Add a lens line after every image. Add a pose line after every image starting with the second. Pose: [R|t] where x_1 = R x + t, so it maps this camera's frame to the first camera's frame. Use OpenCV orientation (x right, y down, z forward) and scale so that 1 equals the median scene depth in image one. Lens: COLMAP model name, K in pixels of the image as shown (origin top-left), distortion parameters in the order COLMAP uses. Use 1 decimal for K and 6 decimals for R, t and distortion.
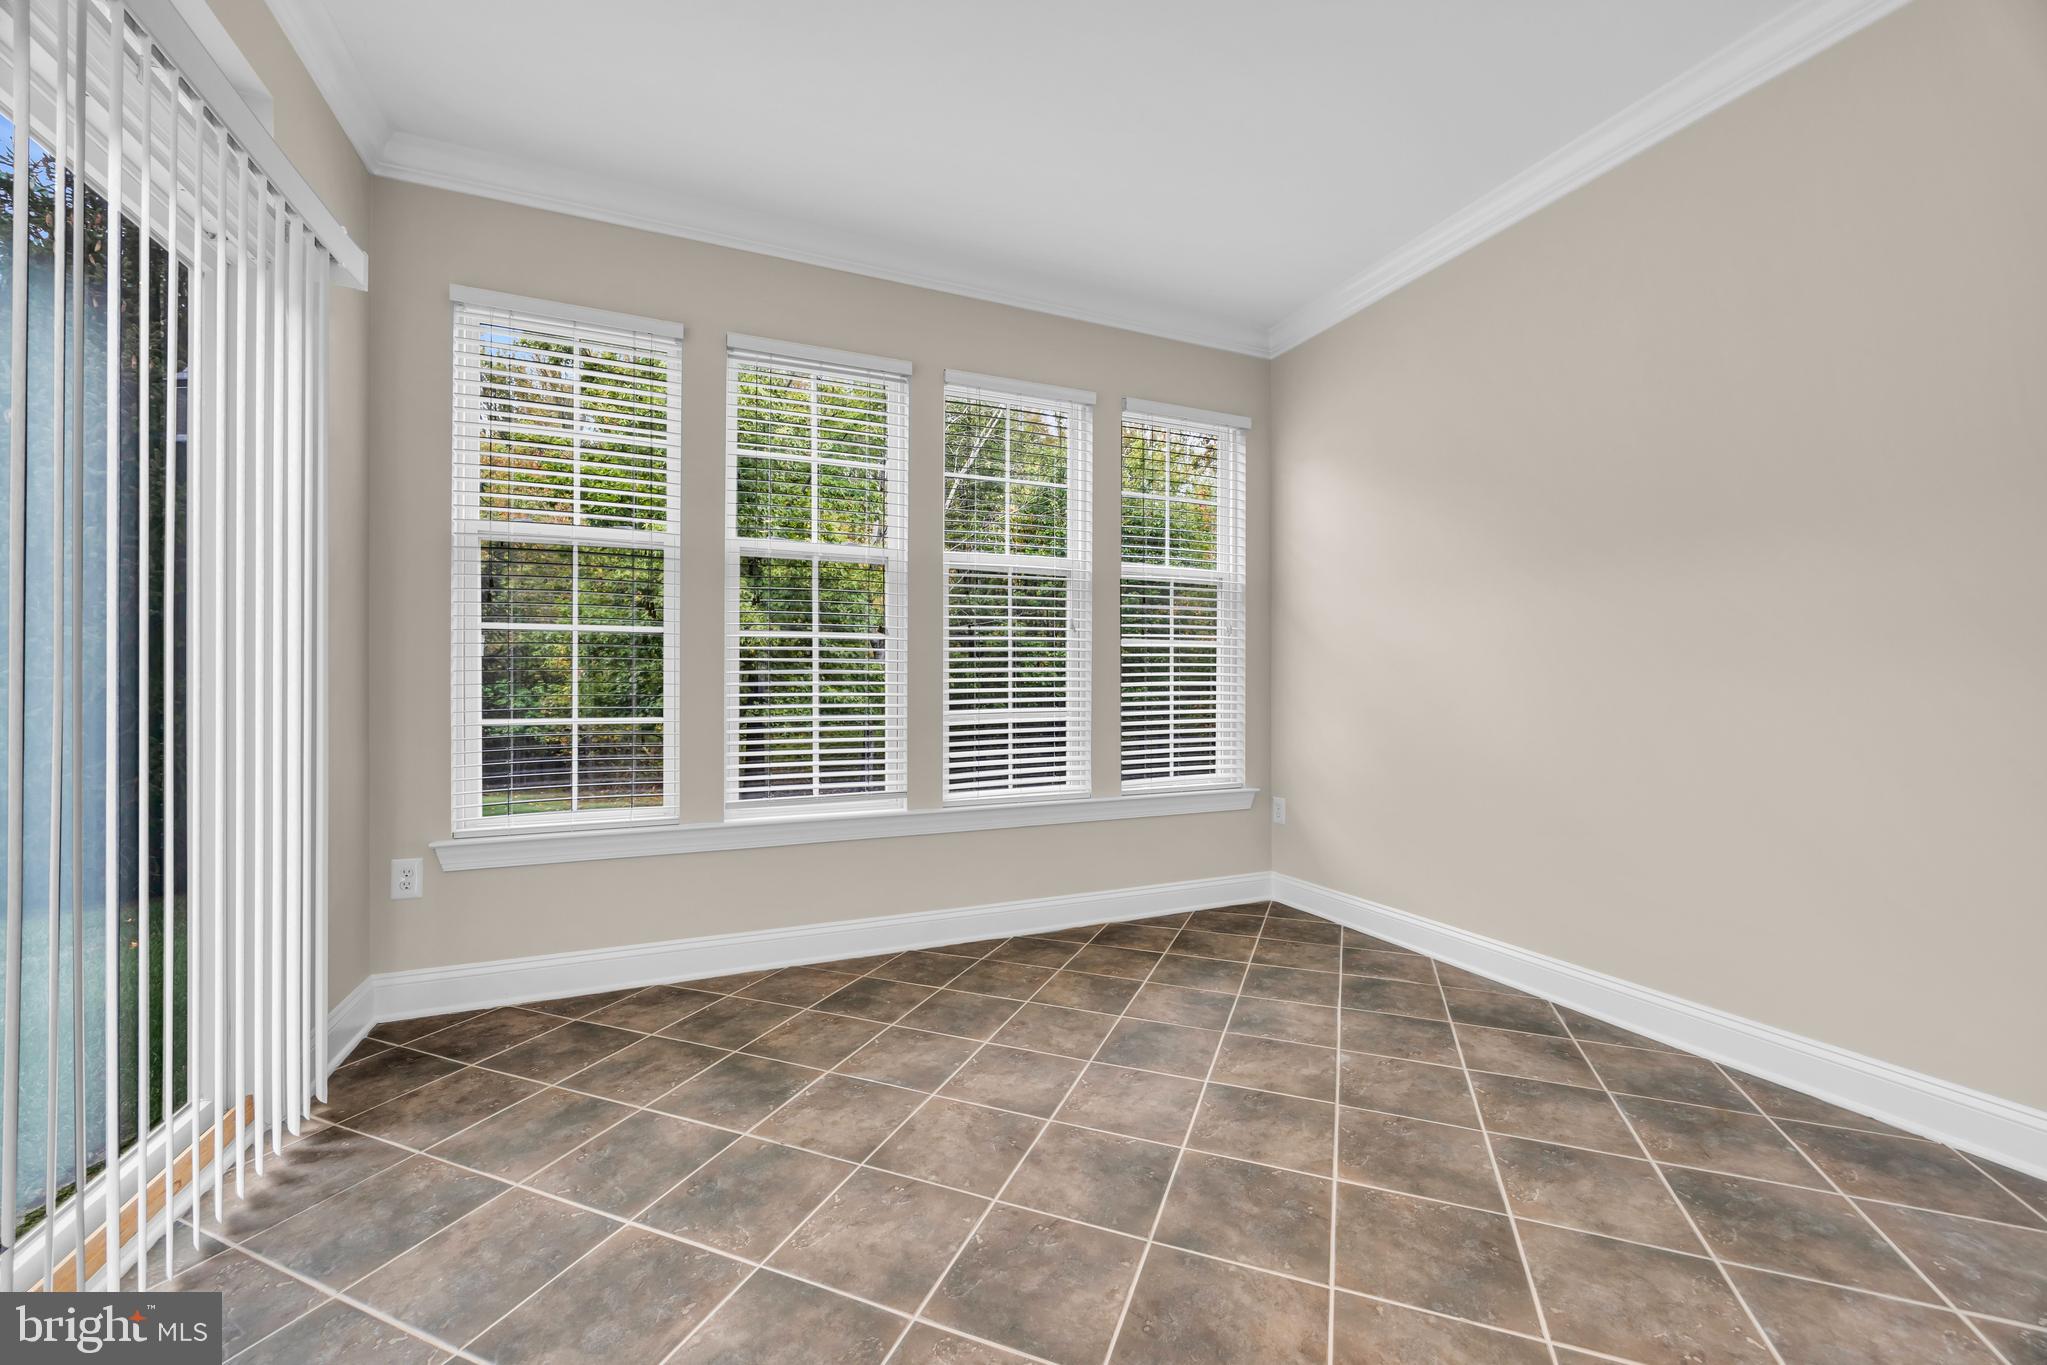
lens RADIAL K [[869.0, 0, 1099.1], [0, 869.0, 680.9], [0, 0, 1]] dist [-0.002882, -0.000416]
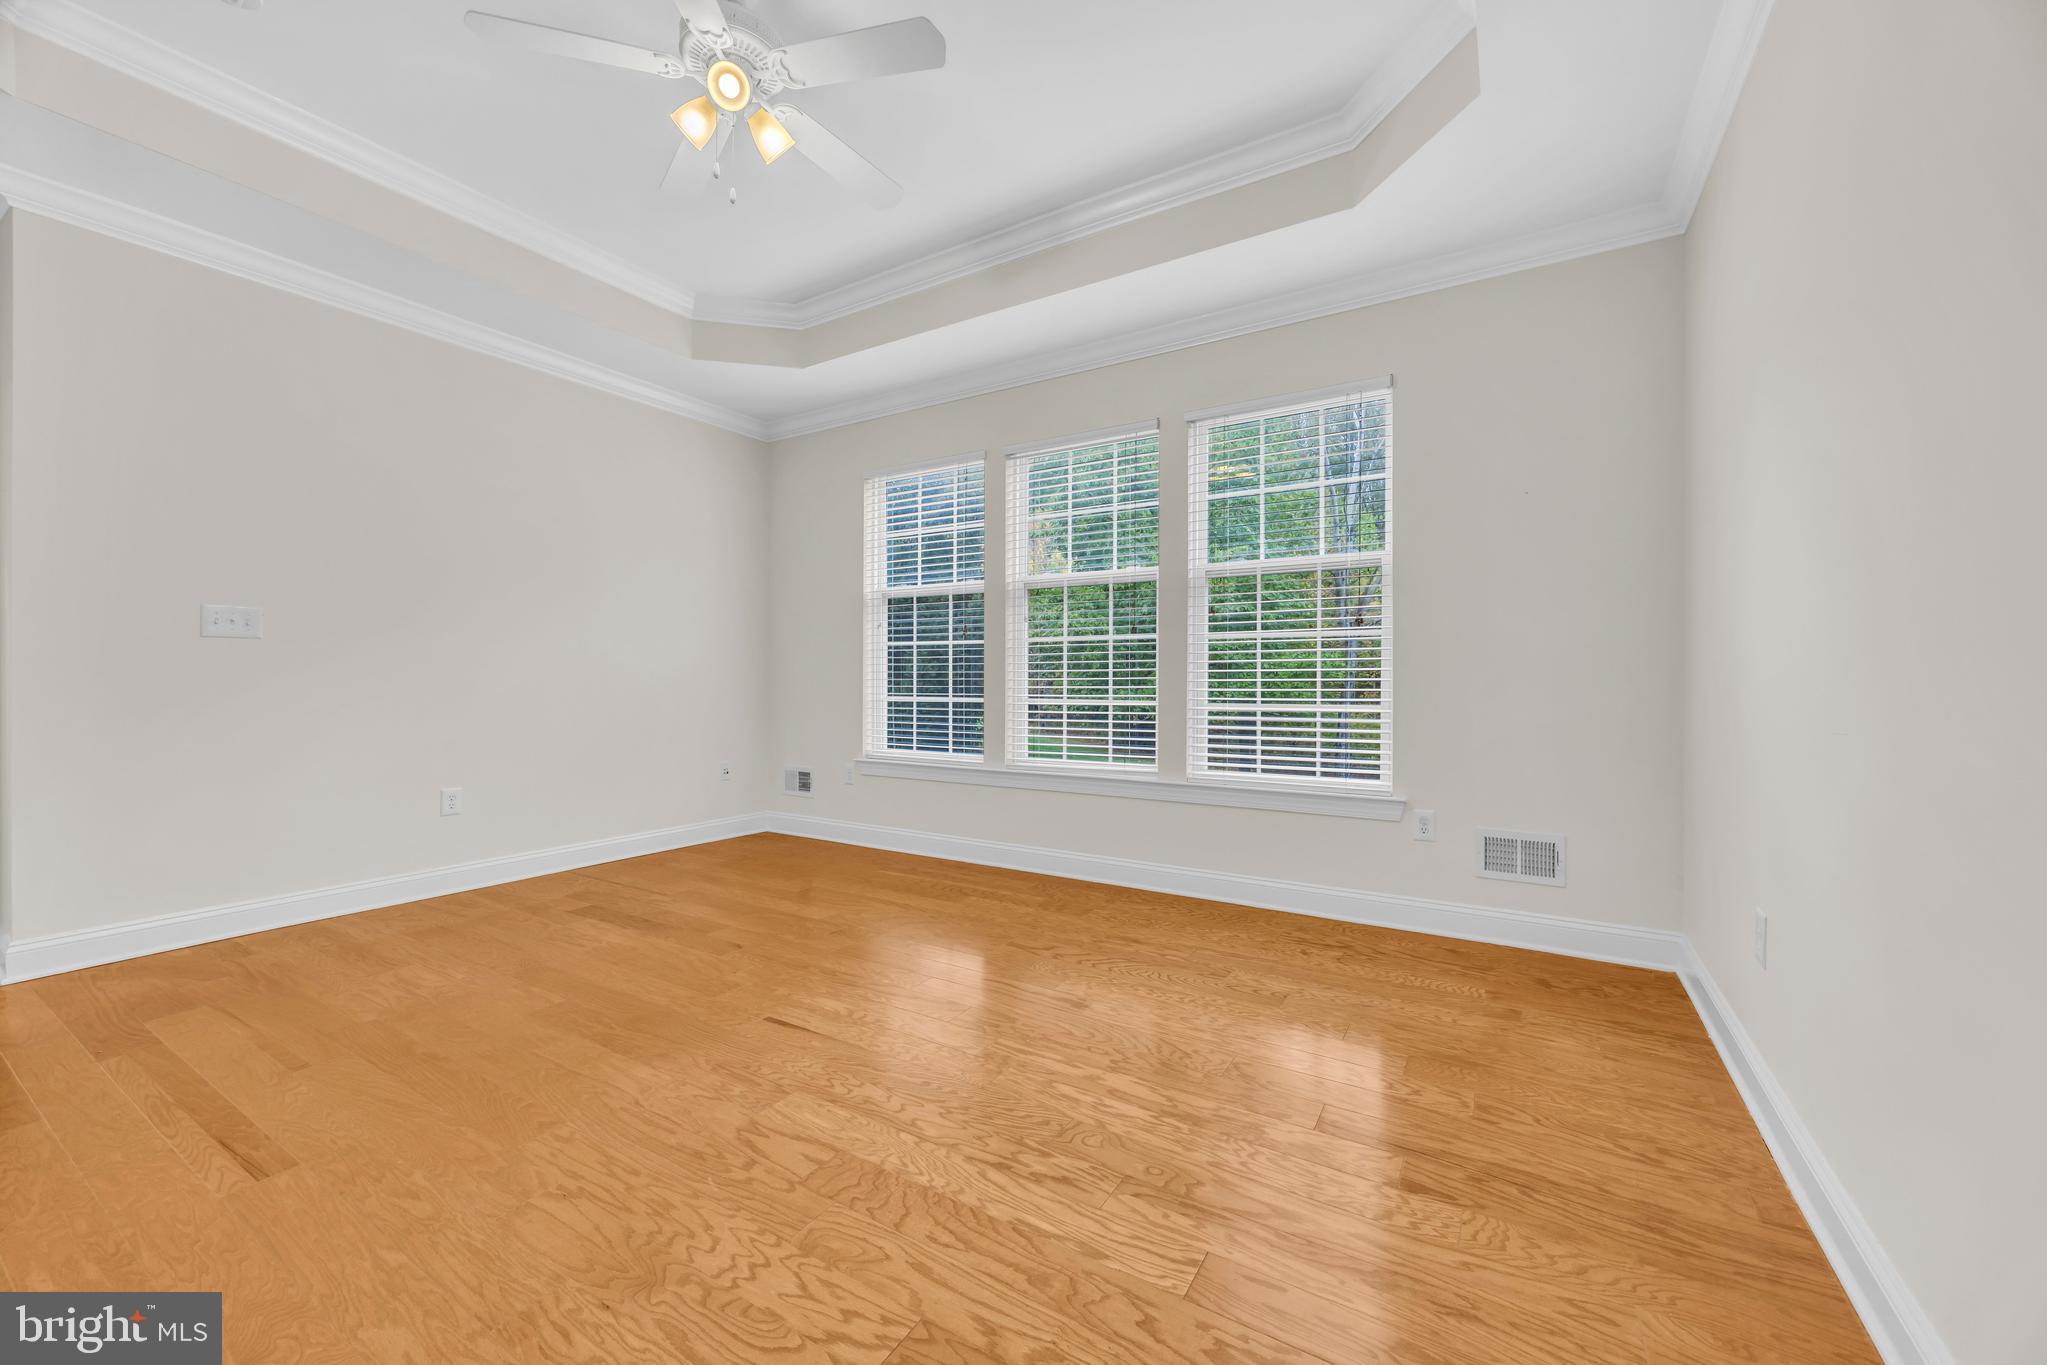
lens RADIAL K [[788.5, 0, 1056.4], [0, 788.5, 700.1], [0, 0, 1]] dist [-0.001697, -0.000030]
pose [[0.543241, 0.026827, -0.839148, 0.714820], [-0.003182, 0.999548, 0.029895, 0.001201], [0.839571, -0.013570, 0.543081, 0.312910]]
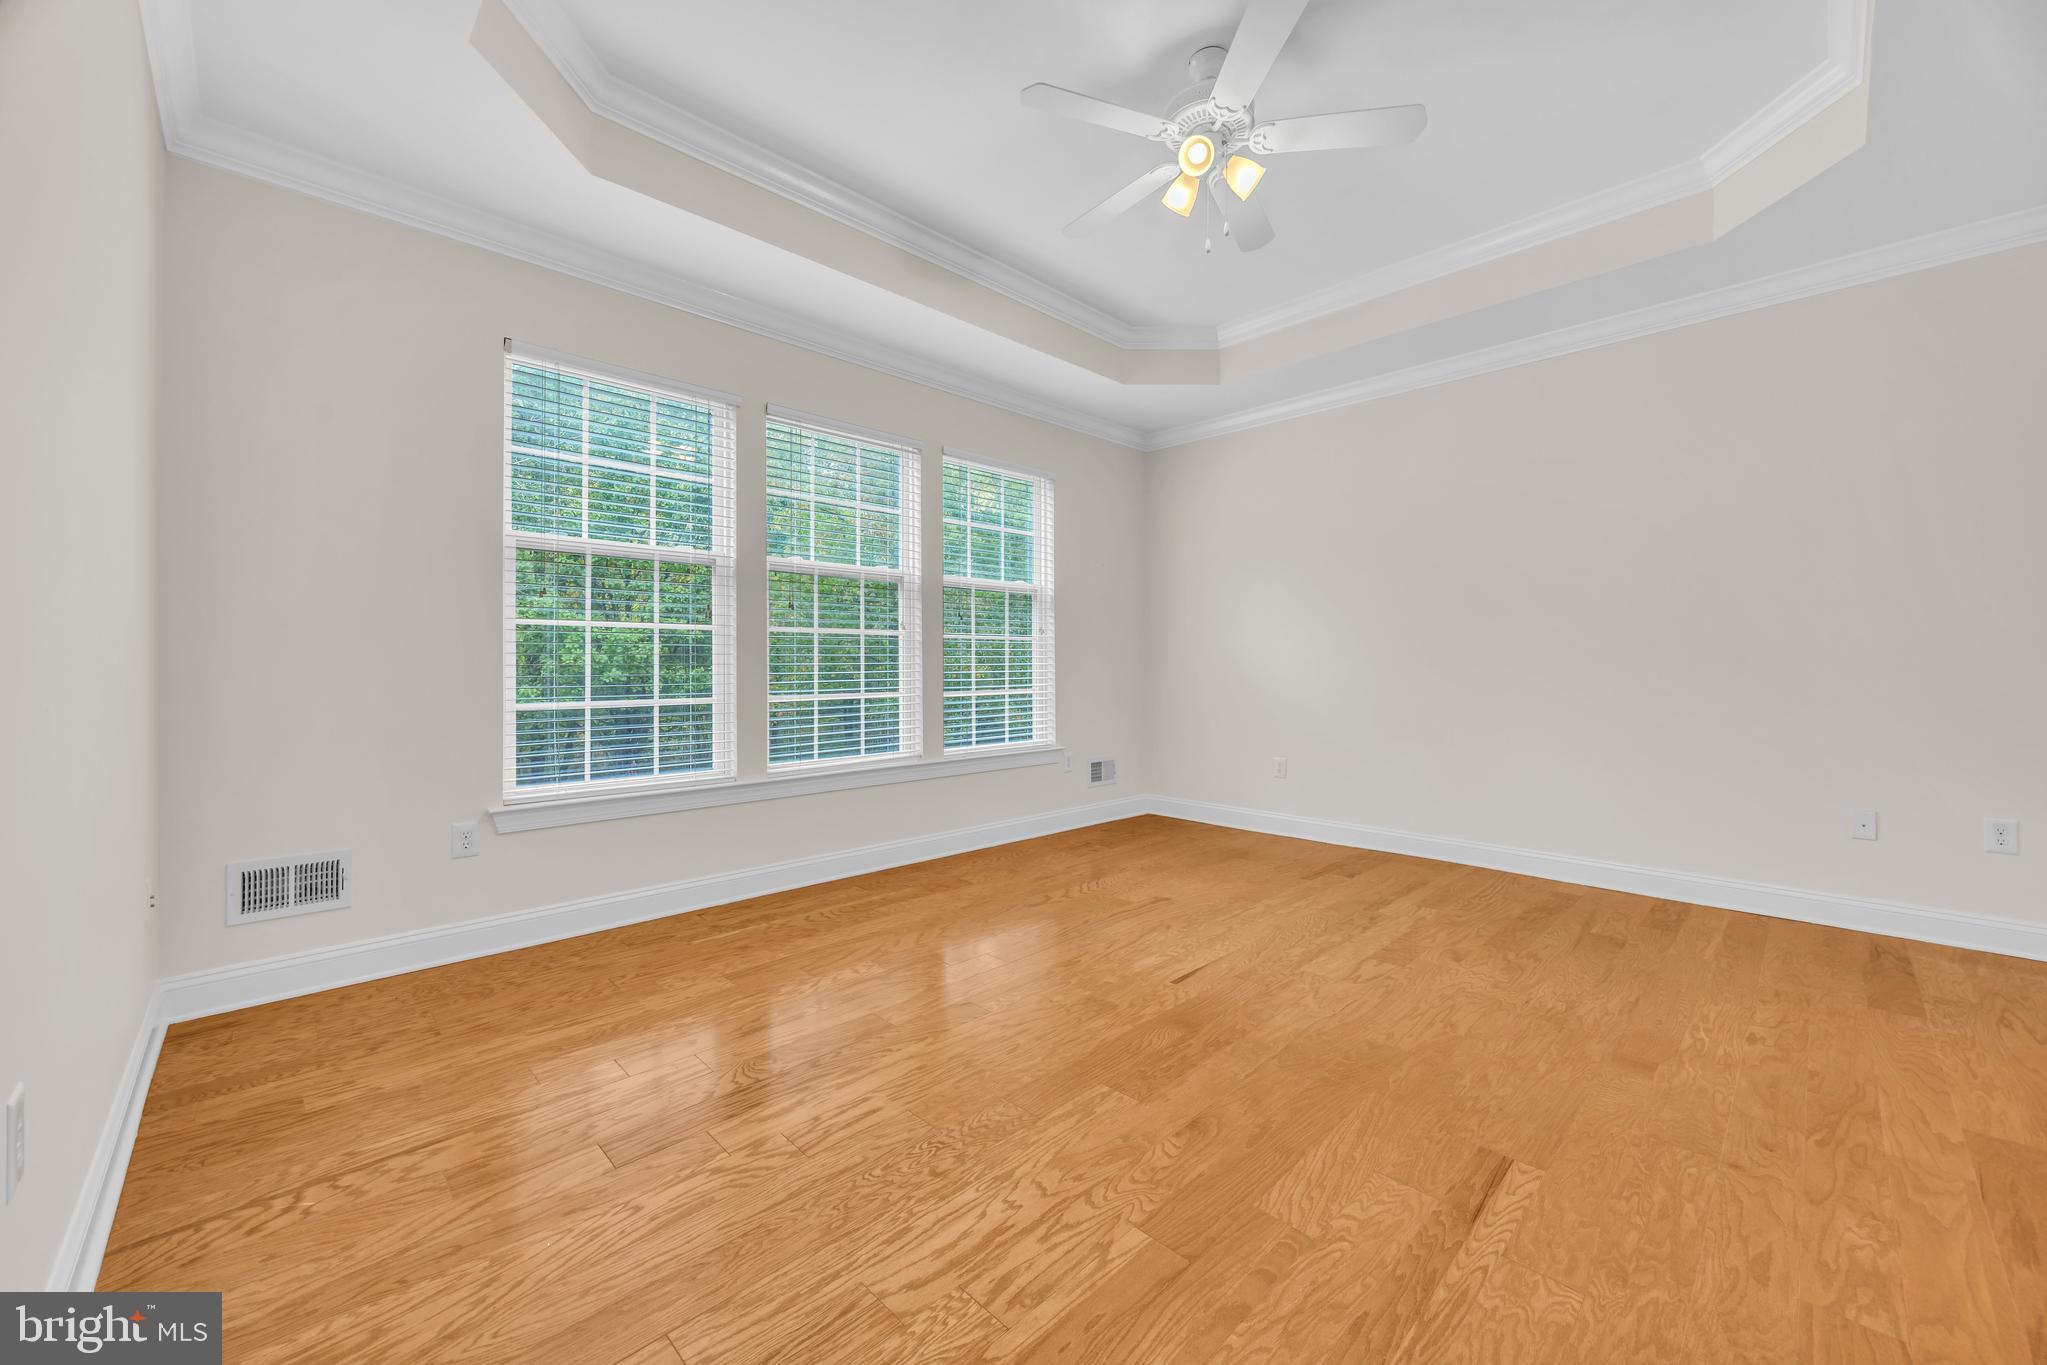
lens RADIAL K [[788.5, 0, 1033.9], [0, 788.5, 674.3], [0, 0, 1]] dist [-0.001697, -0.000030]
pose [[0.946639, -0.004672, 0.322262, -0.363344], [0.002926, 0.999978, 0.005904, 0.001925], [-0.322282, -0.004646, 0.946632, -0.197324]]
